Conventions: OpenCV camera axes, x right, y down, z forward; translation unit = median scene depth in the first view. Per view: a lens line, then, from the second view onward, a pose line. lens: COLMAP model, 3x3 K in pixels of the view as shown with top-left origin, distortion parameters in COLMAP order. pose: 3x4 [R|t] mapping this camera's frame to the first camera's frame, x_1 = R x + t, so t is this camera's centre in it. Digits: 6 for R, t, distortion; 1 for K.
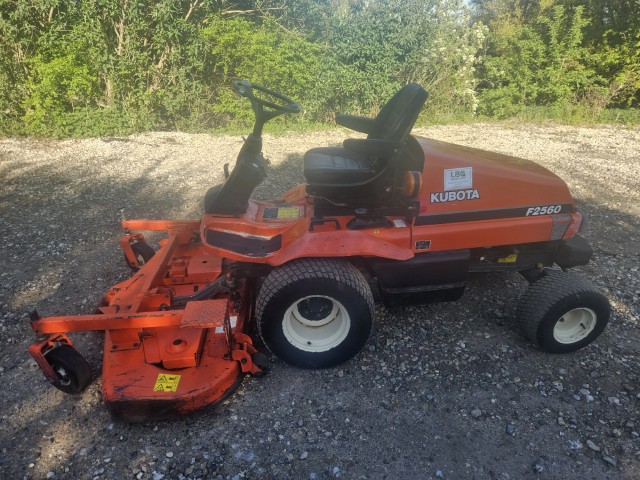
lens RADIAL K [[431.1, 0, 320.0], [0, 431.1, 240.0], [0, 0, 1]] dist [0.053932, -0.045797]
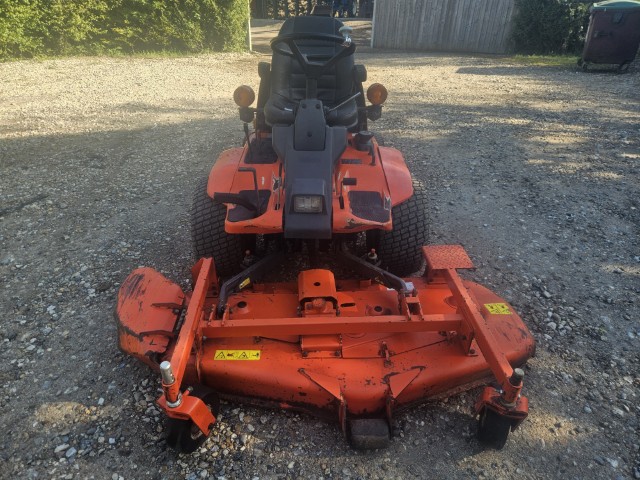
lens RADIAL K [[431.1, 0, 320.0], [0, 431.1, 240.0], [0, 0, 1]] dist [0.053932, -0.045797]
pose [[0.034400, -0.525062, 0.850369, -1.034992], [0.415247, 0.781460, 0.465715, -0.432349], [-0.909058, 0.337093, 0.244913, 0.928259]]
